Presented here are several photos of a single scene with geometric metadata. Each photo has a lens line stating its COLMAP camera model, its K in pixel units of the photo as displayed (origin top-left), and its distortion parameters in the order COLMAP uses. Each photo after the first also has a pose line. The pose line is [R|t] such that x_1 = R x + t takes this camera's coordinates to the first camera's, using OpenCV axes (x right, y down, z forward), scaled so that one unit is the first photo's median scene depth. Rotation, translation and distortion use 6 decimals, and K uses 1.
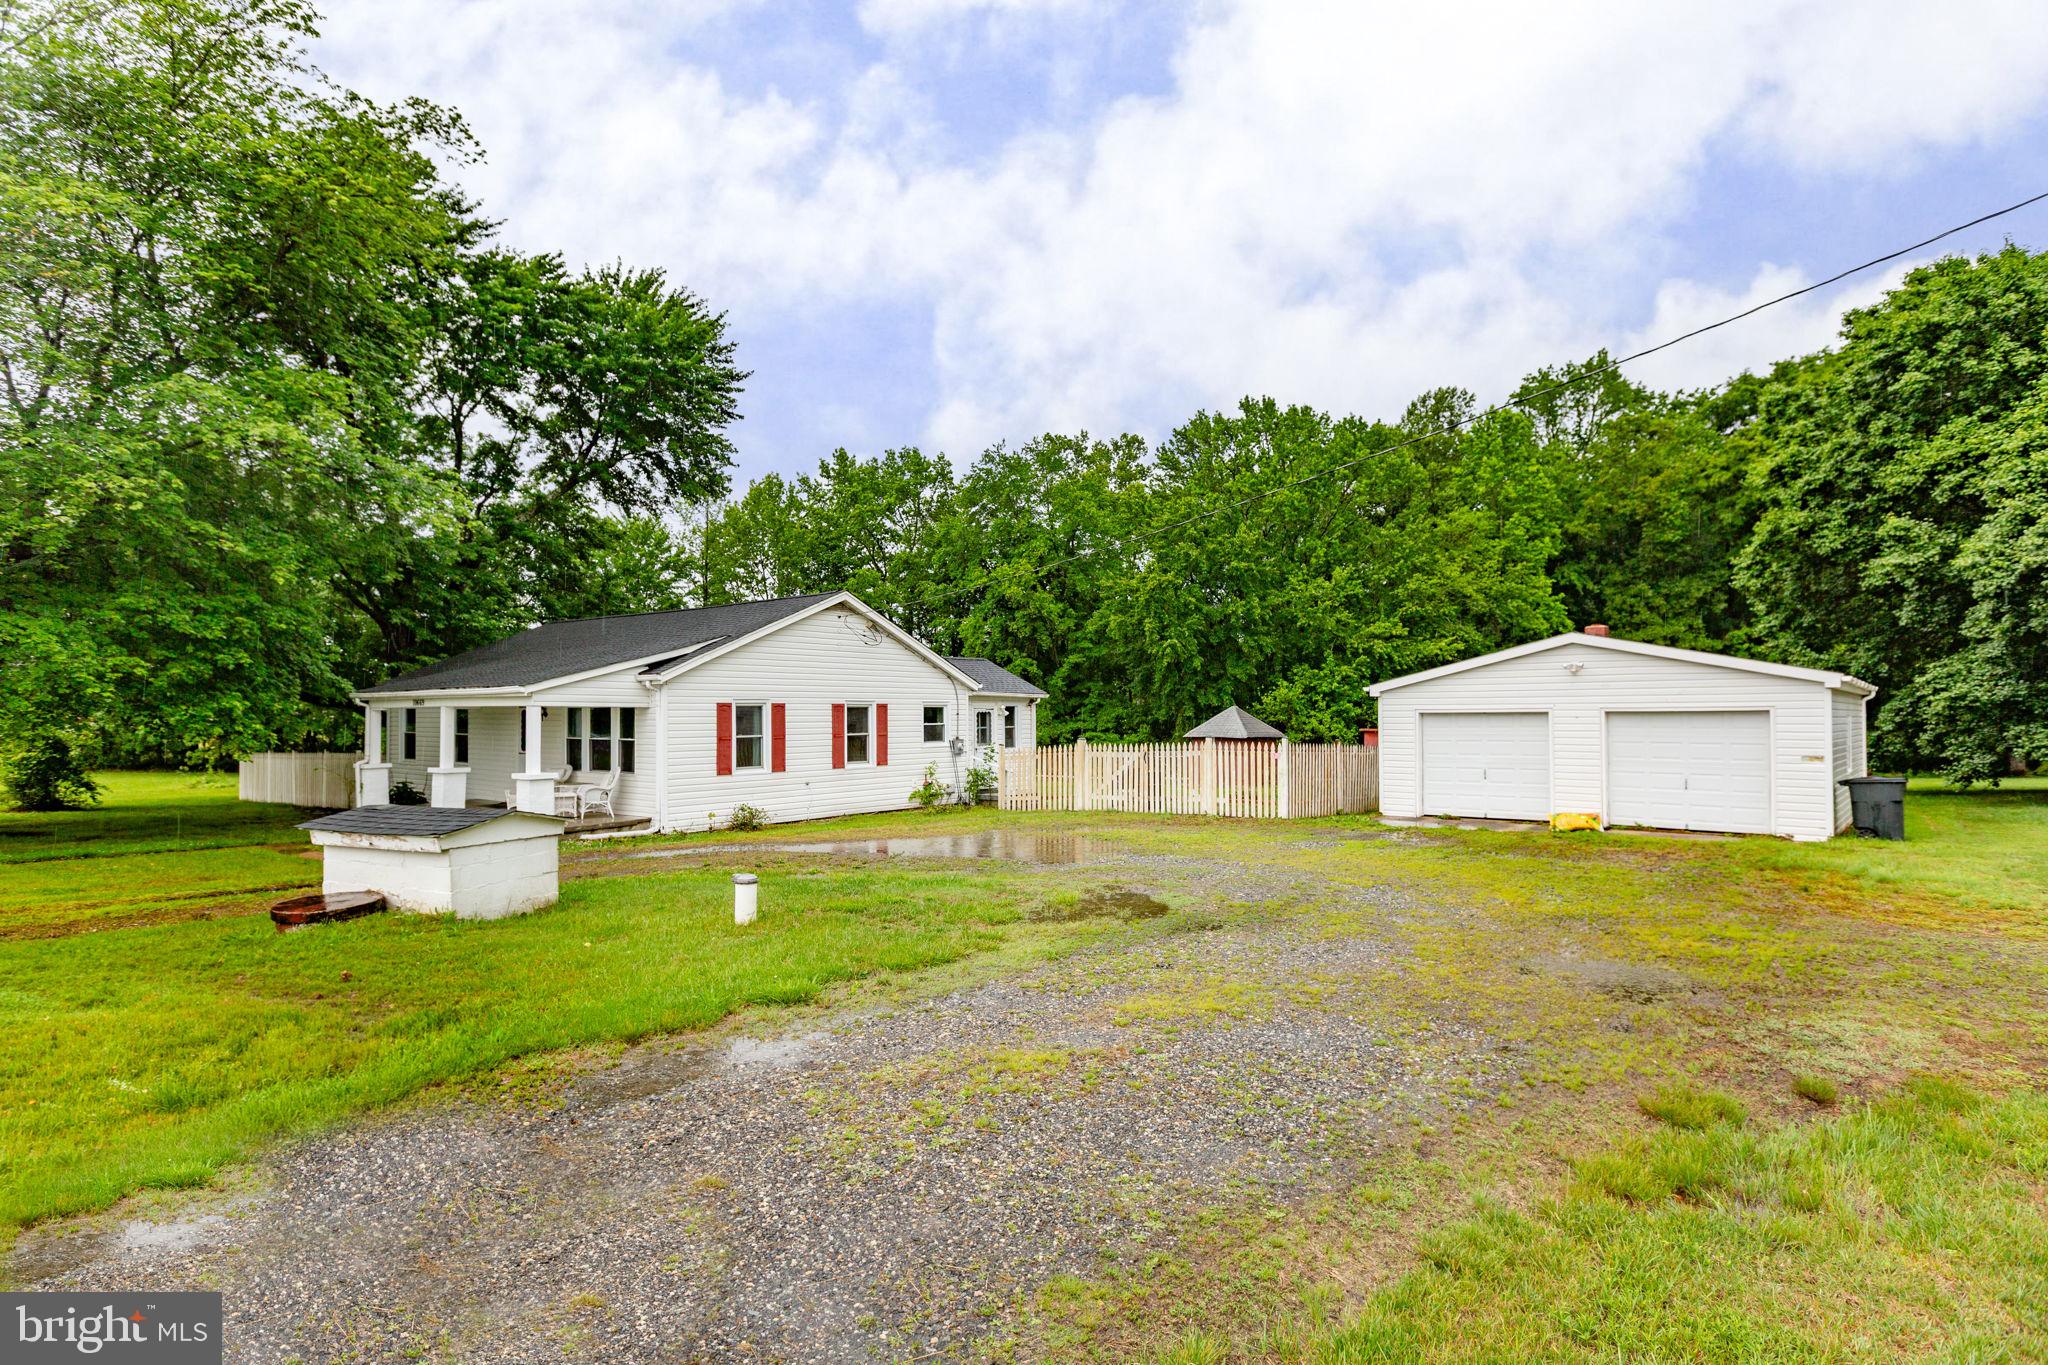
lens RADIAL K [[1015.4, 0, 1025.9], [0, 1015.4, 711.6], [0, 0, 1]] dist [0.004050, -0.001736]
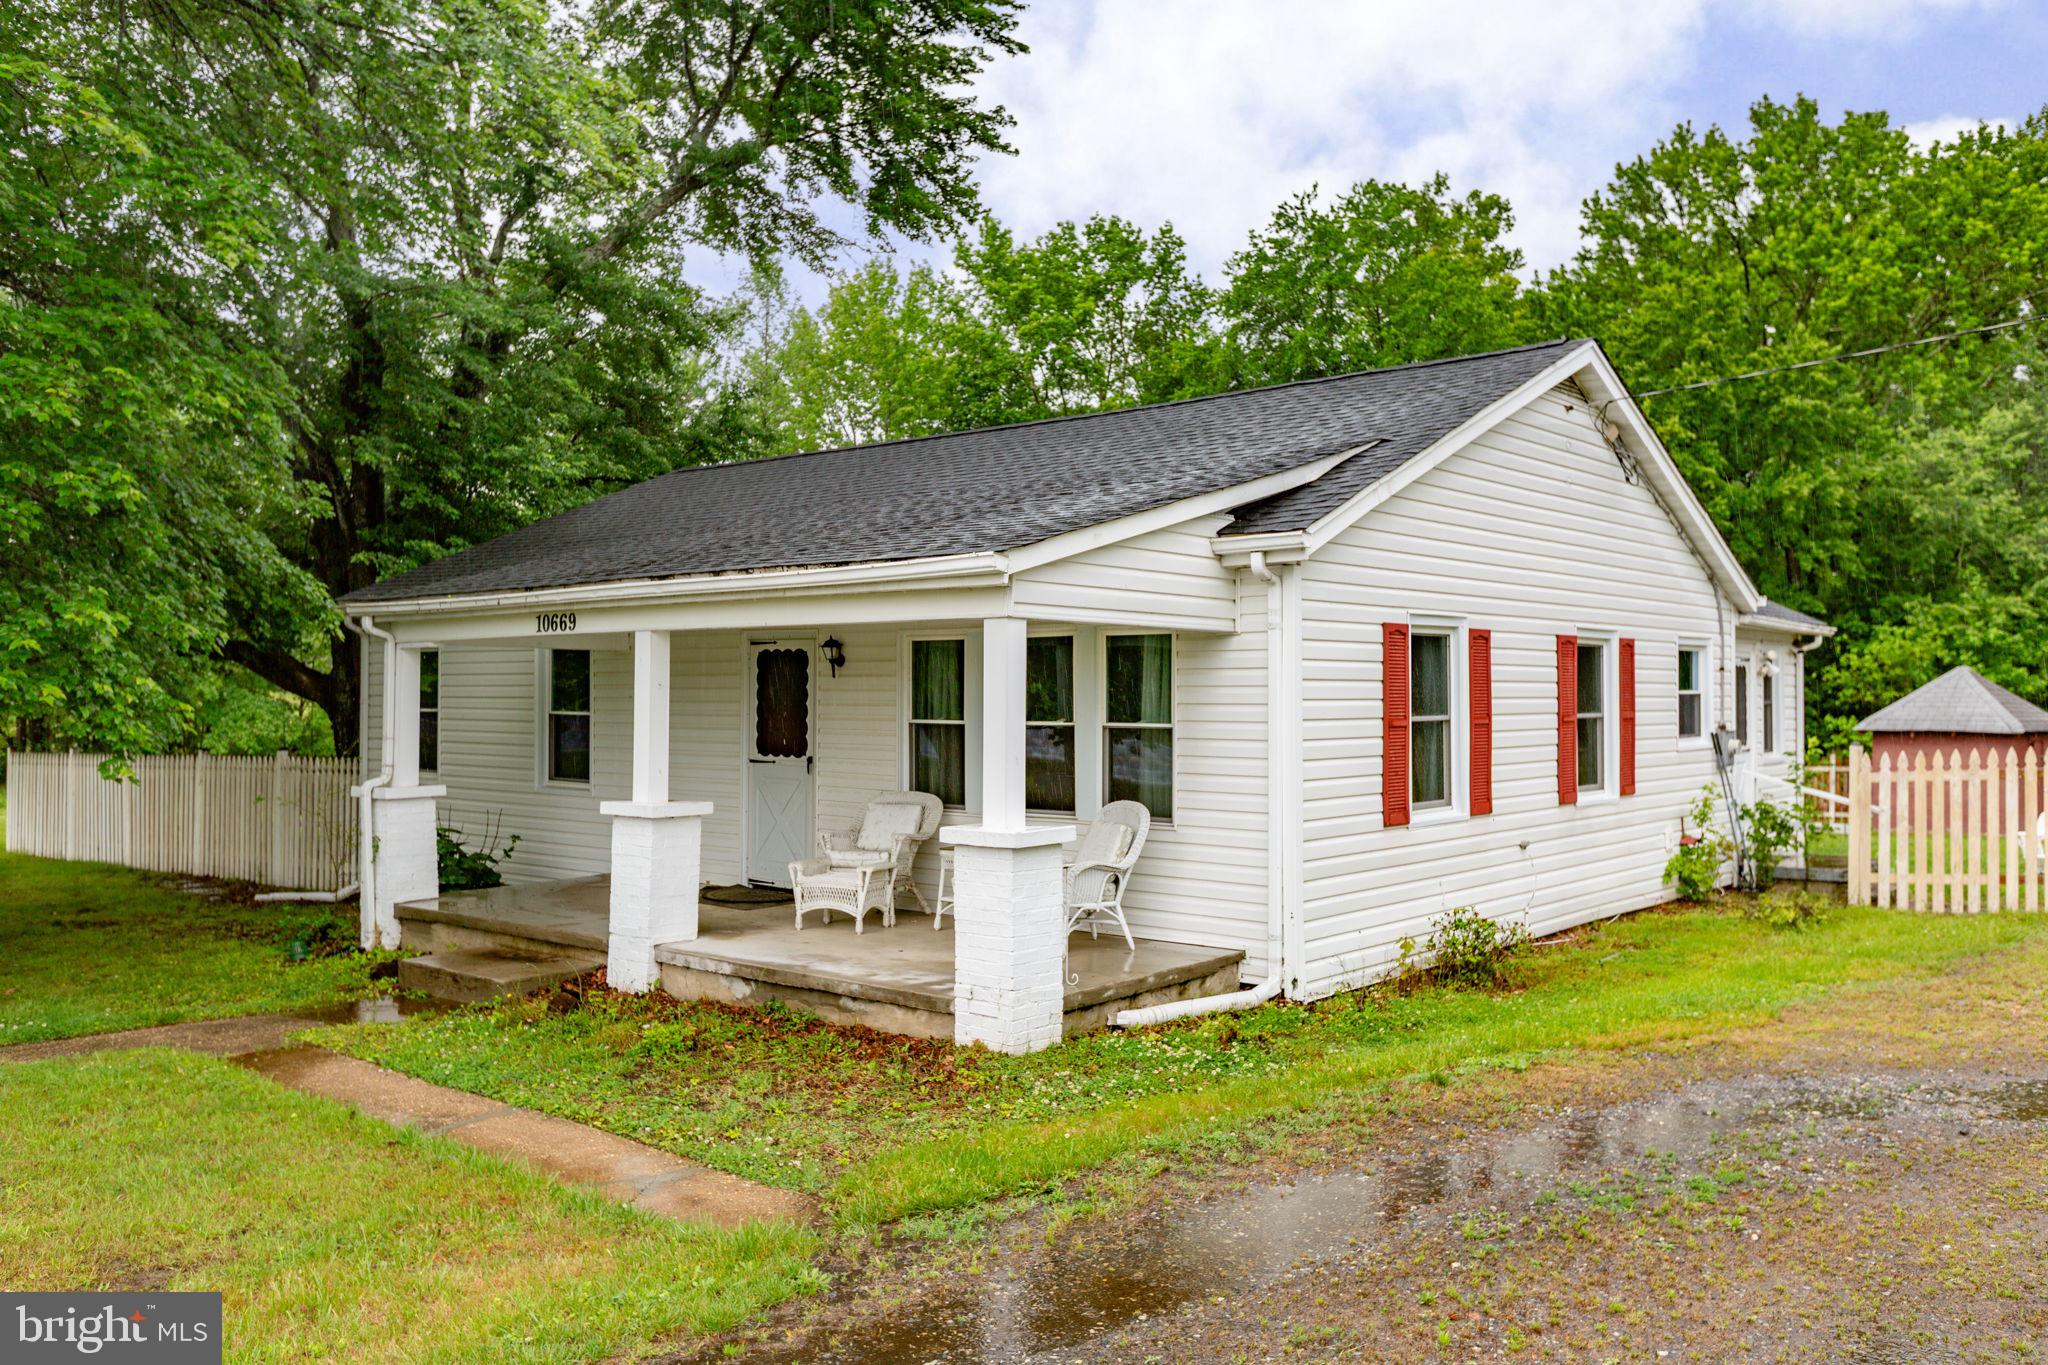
lens RADIAL K [[1595.4, 0, 1024.1], [0, 1595.4, 685.8], [0, 0, 1]] dist [0.009865, 0.002372]
pose [[0.998104, 0.002682, -0.061499, -0.278598], [-0.002956, 0.999986, -0.004371, 0.011356], [0.061487, 0.004545, 0.998098, 0.307407]]
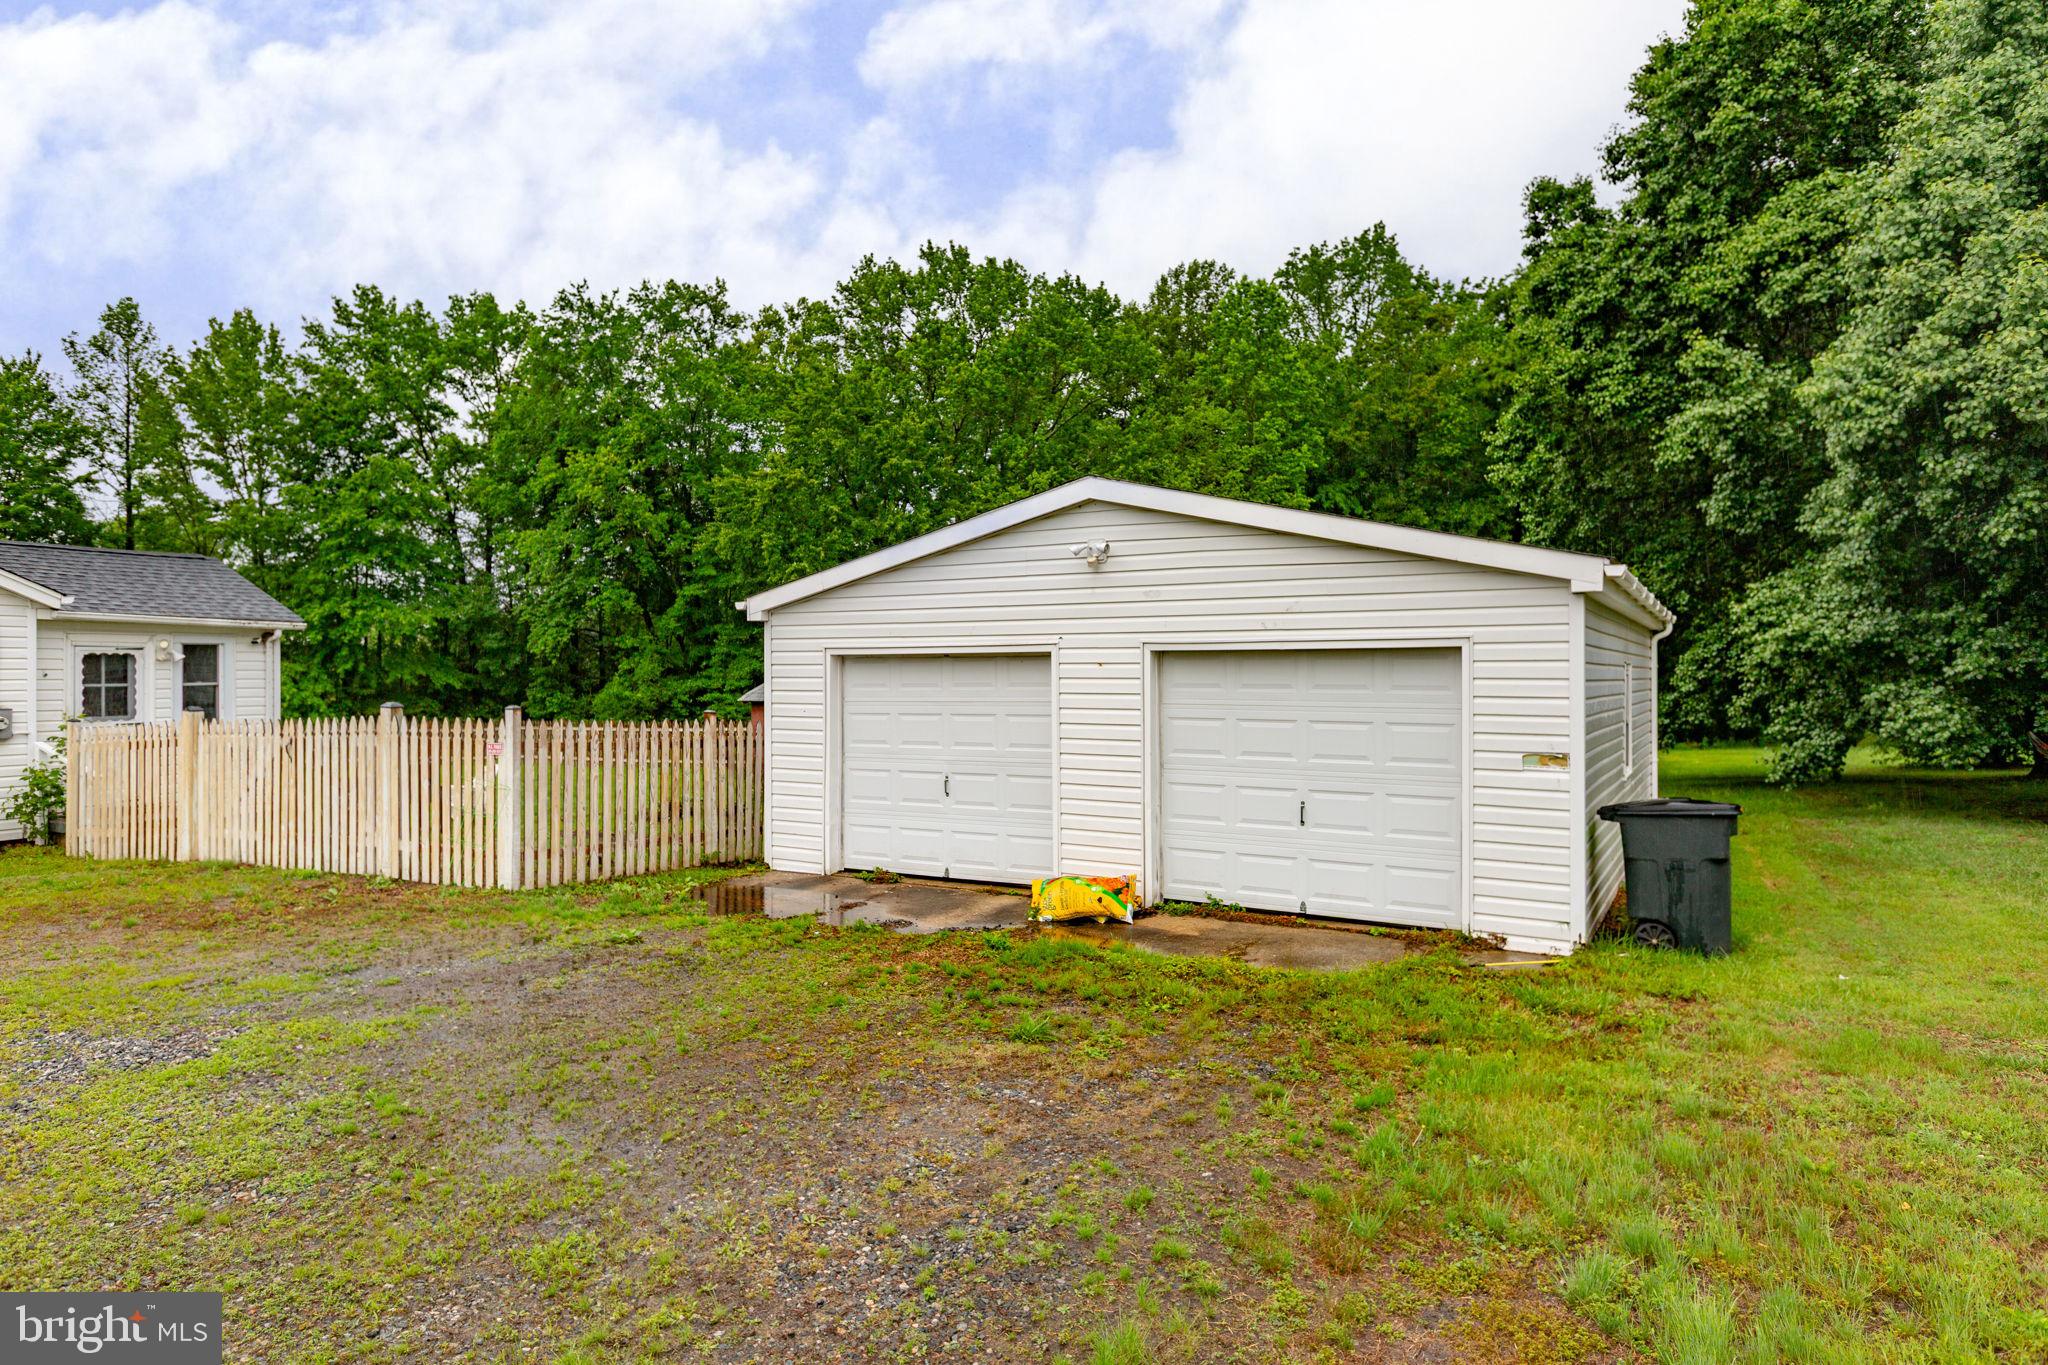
lens RADIAL K [[1157.8, 0, 1021.5], [0, 1157.8, 676.6], [0, 0, 1]] dist [0.002368, -0.000210]
pose [[0.982866, 0.003049, 0.184295, 0.287481], [-0.004327, 0.999969, 0.006532, 0.005637], [-0.184269, -0.007217, 0.982849, 0.345738]]
